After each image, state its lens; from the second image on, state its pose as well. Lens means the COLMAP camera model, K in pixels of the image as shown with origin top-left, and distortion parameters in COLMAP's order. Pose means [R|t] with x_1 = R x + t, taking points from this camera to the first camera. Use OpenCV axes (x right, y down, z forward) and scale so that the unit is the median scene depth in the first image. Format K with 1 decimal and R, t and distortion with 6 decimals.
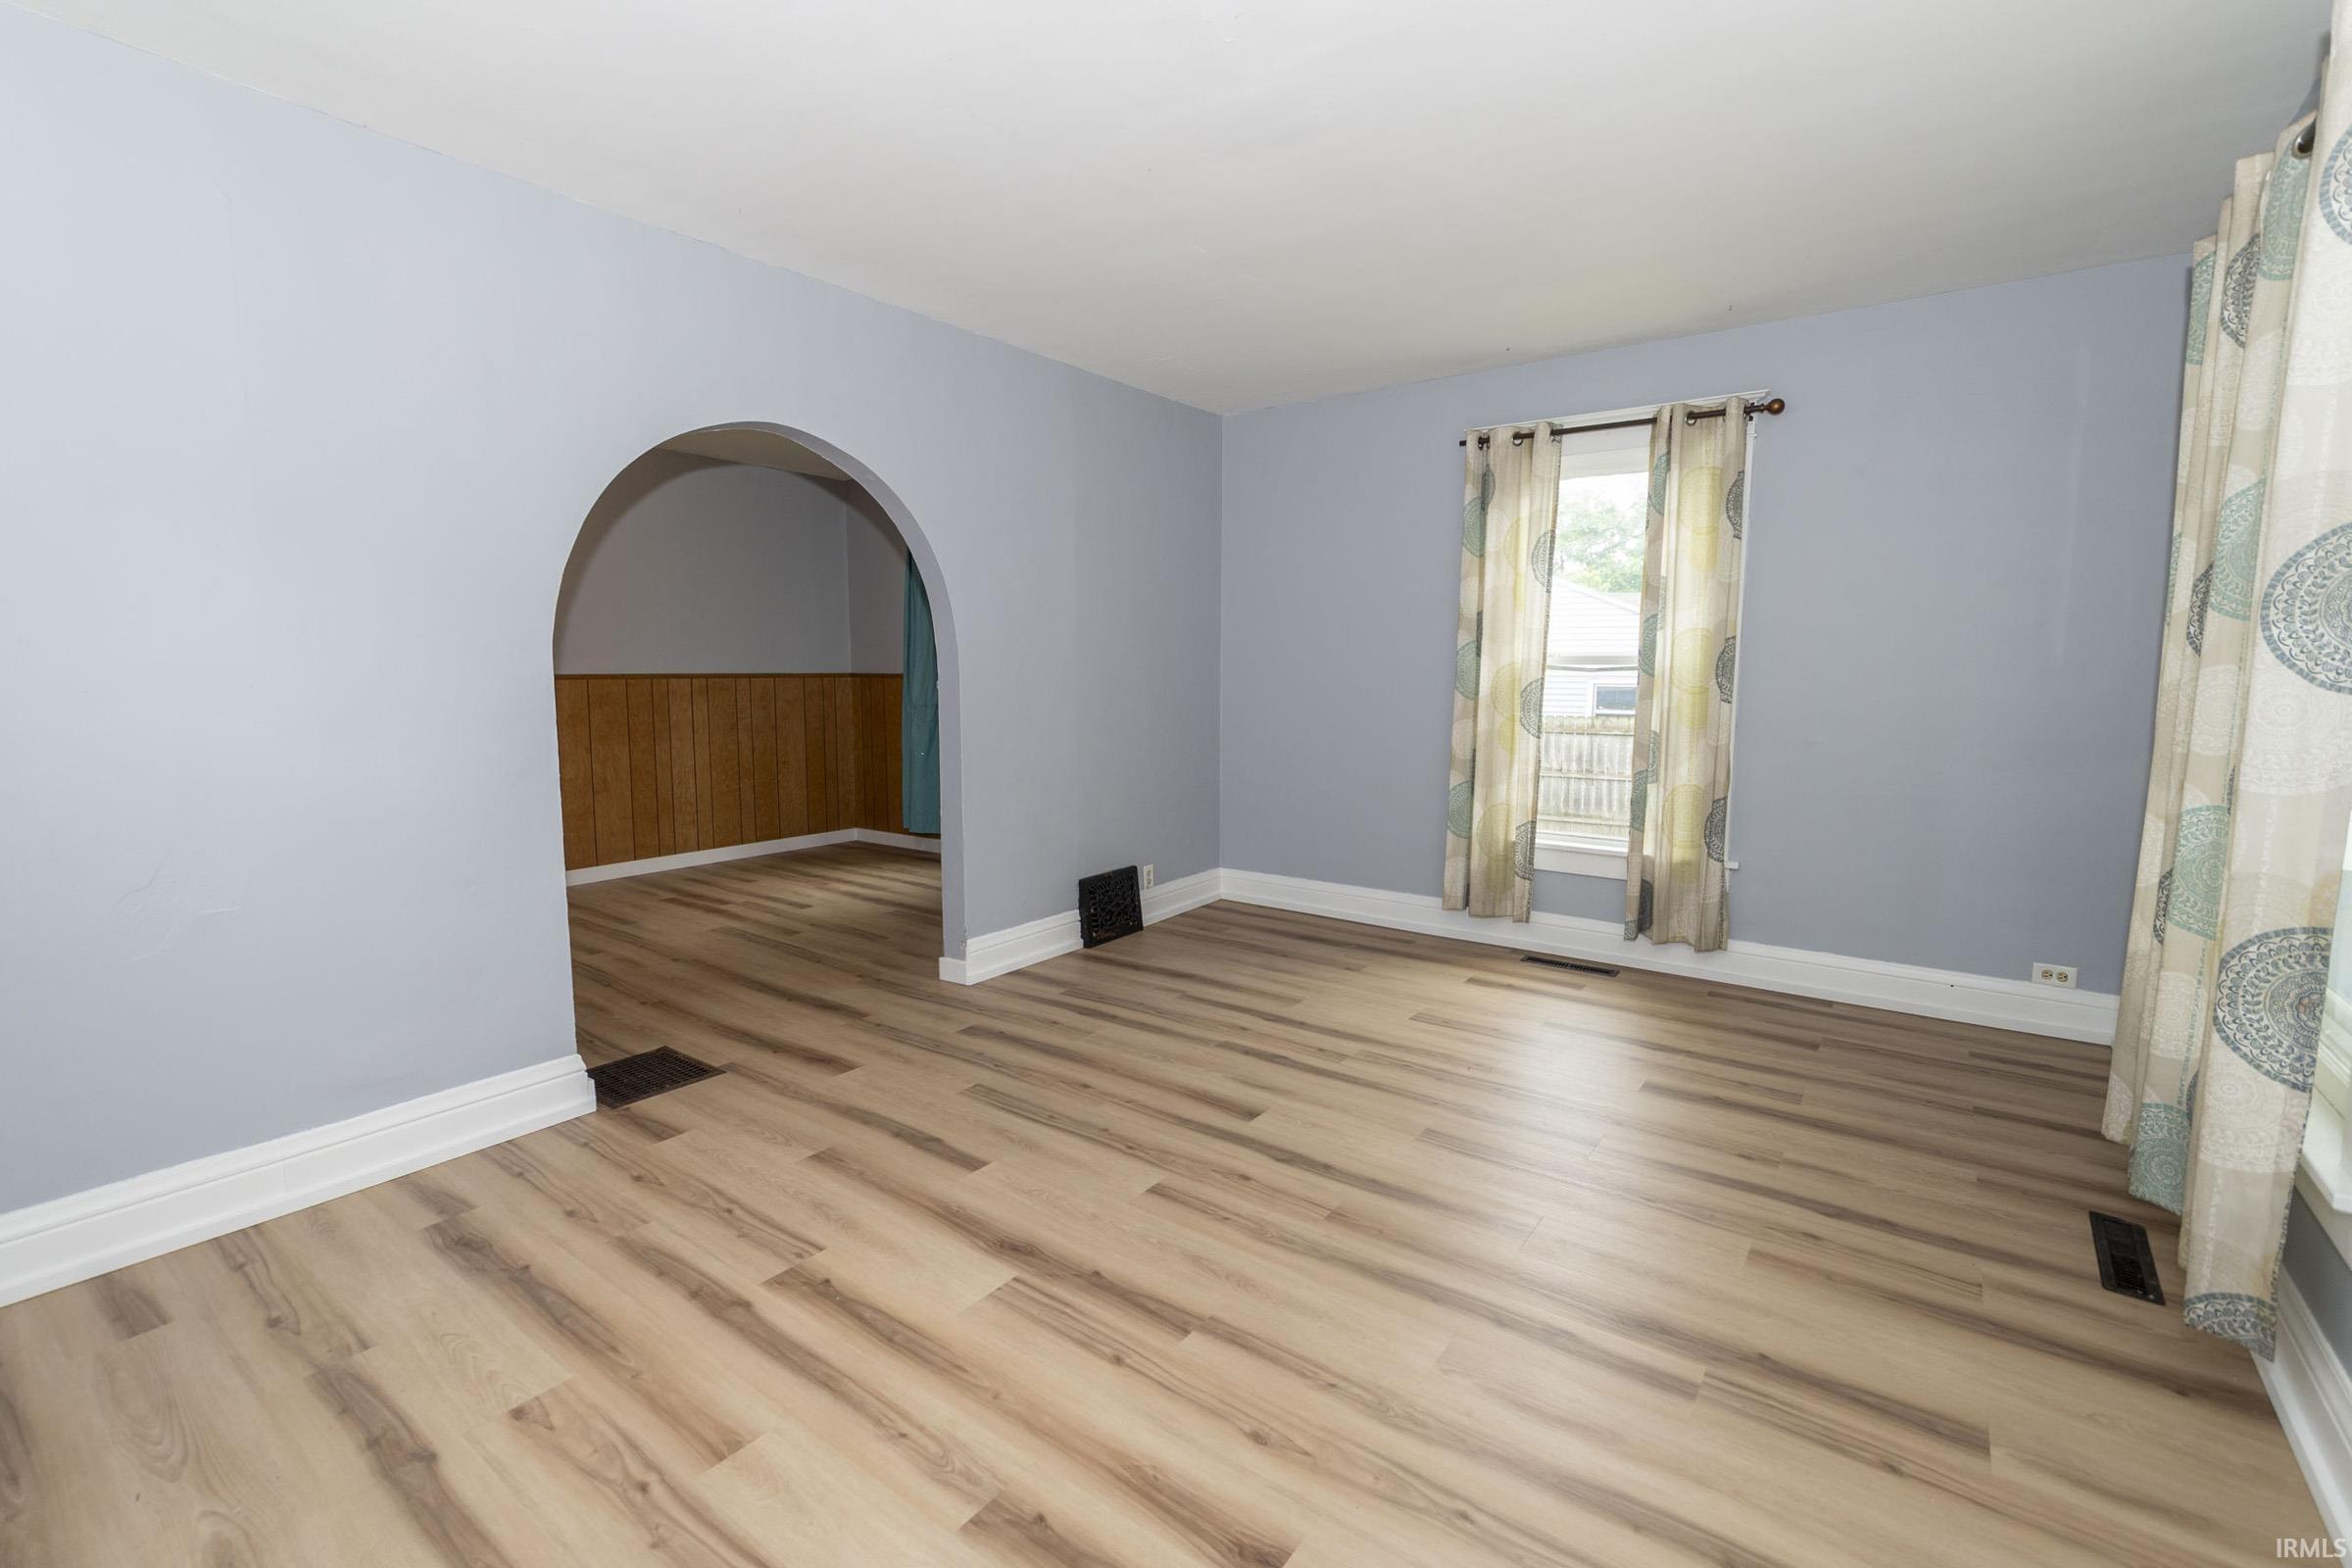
lens RADIAL K [[1024.8, 0, 1183.9], [0, 1024.8, 771.0], [0, 0, 1]] dist [0.005576, 0.000984]
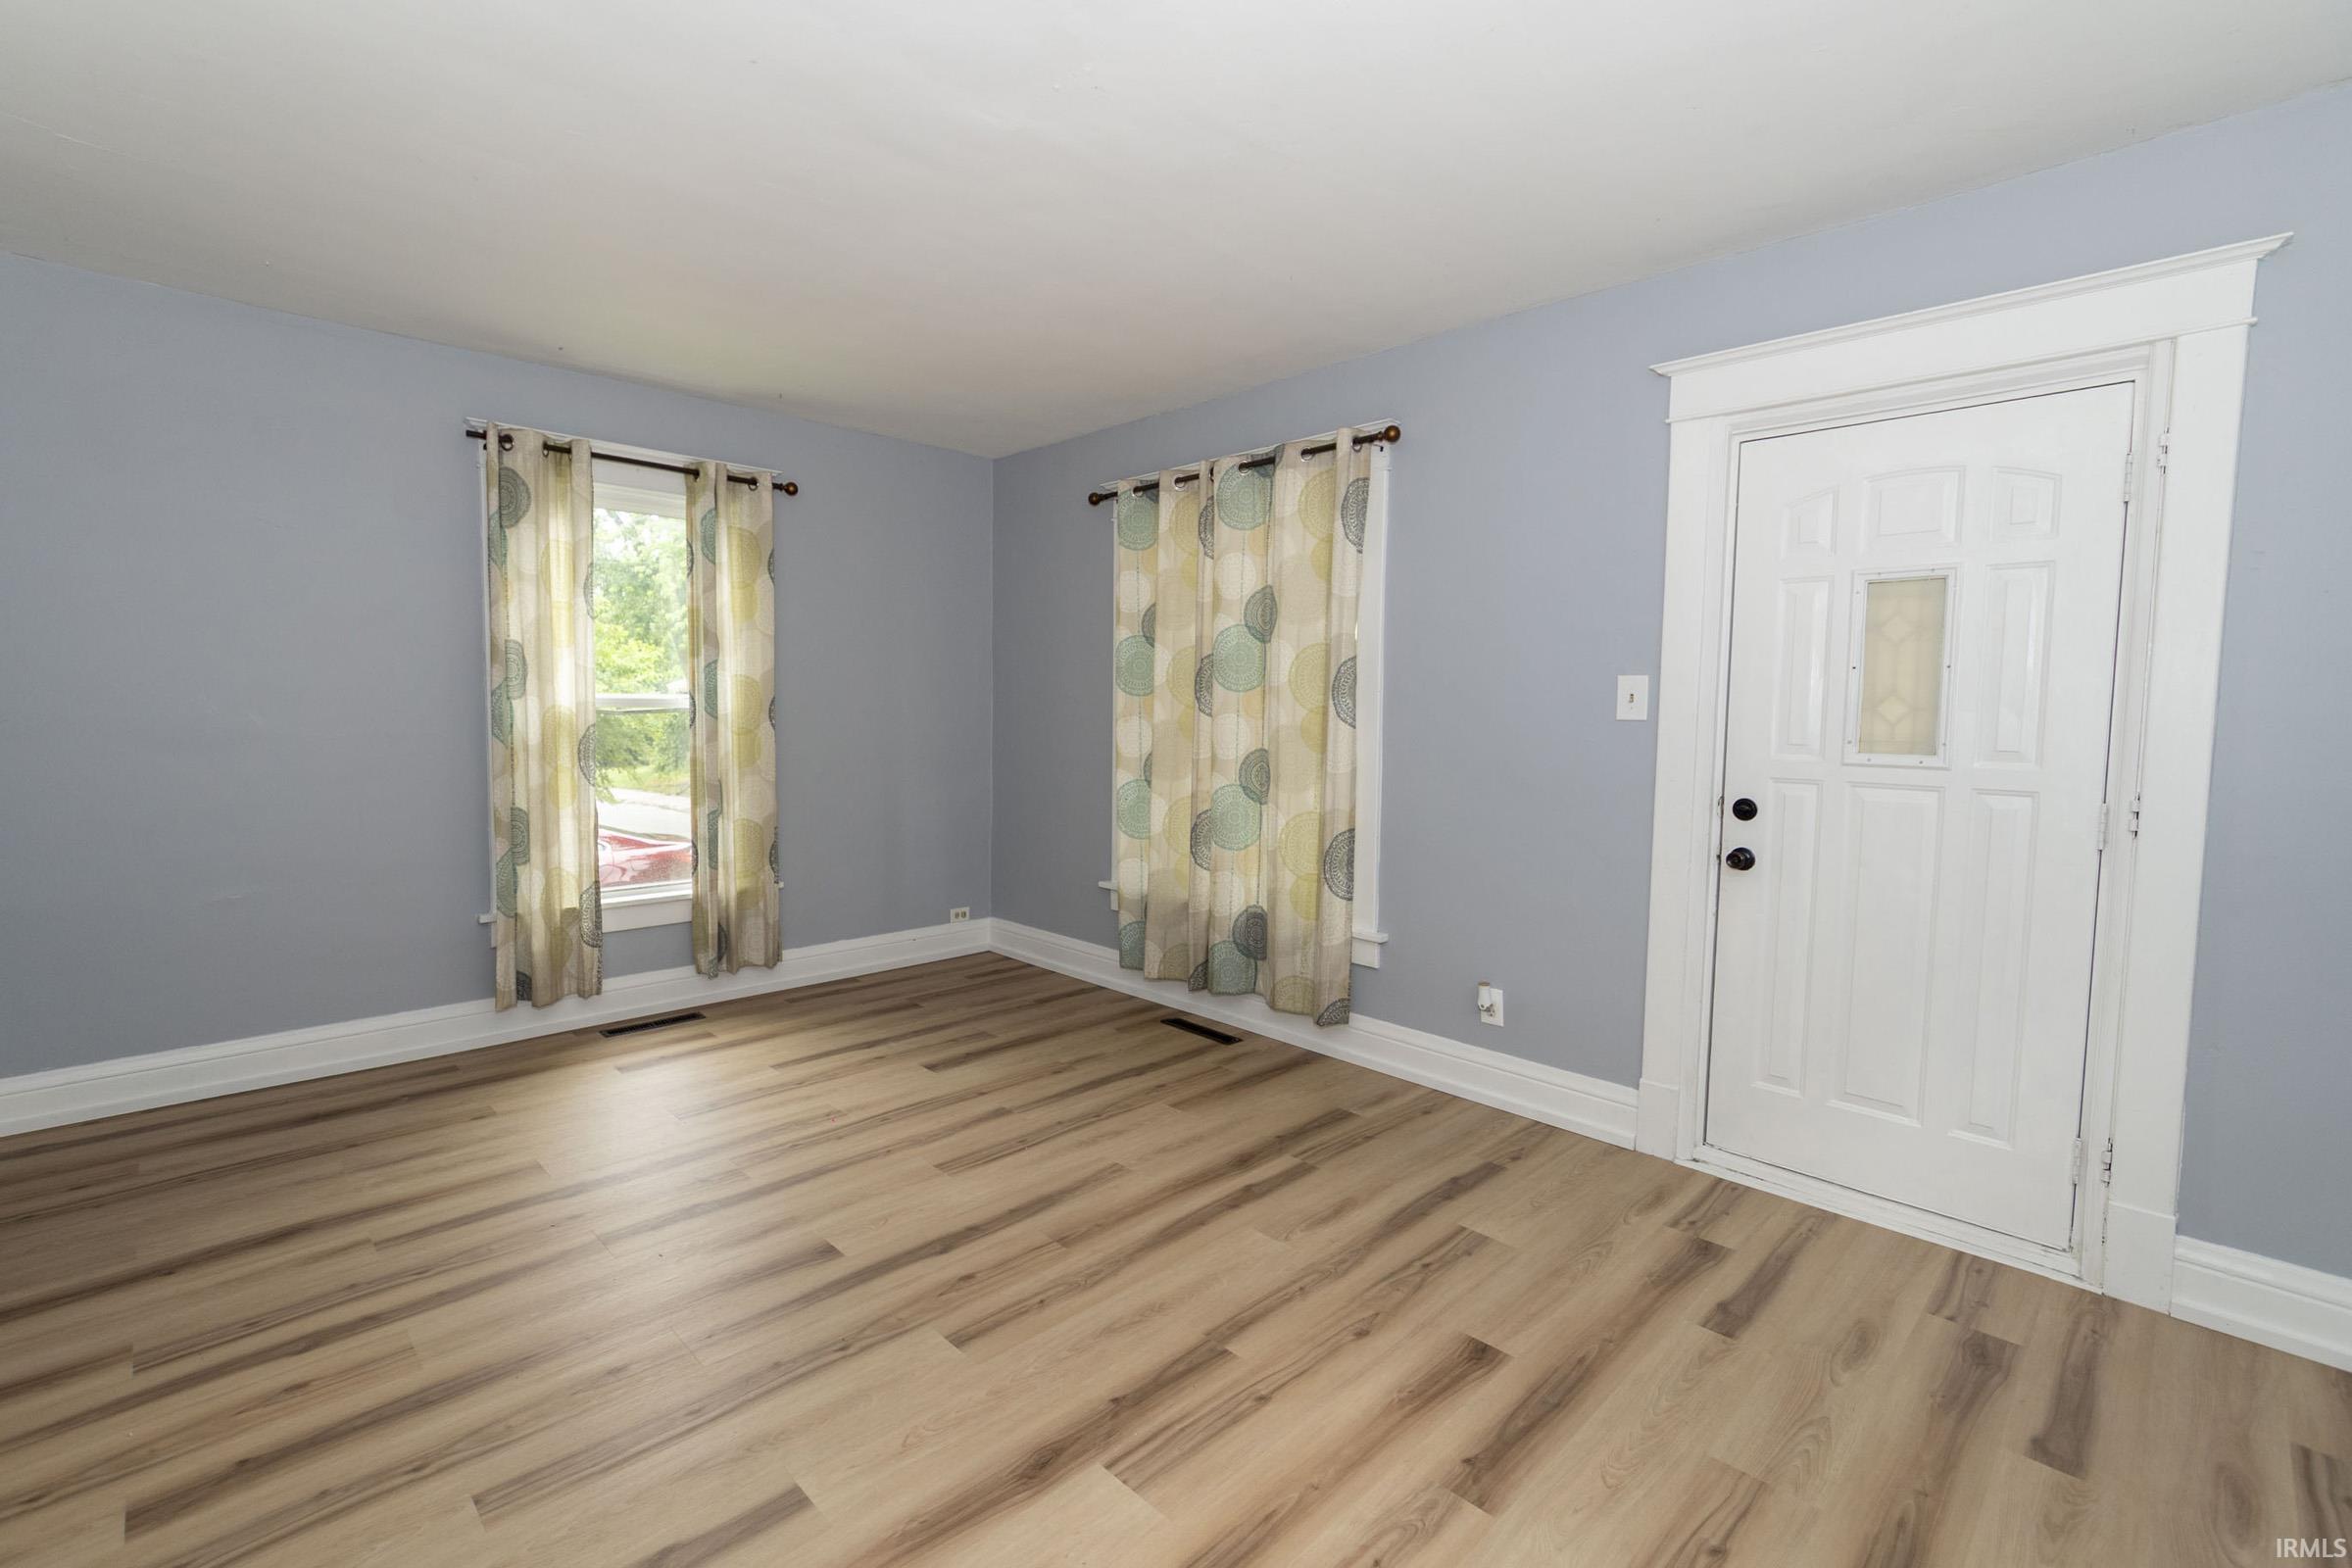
lens RADIAL K [[1024.8, 0, 1099.0], [0, 1024.8, 780.9], [0, 0, 1]] dist [0.005576, 0.000984]
pose [[0.202777, -0.074032, 0.976422, -0.502681], [0.092105, 0.994159, 0.056249, -0.055165], [-0.974884, 0.078527, 0.208411, 0.425409]]
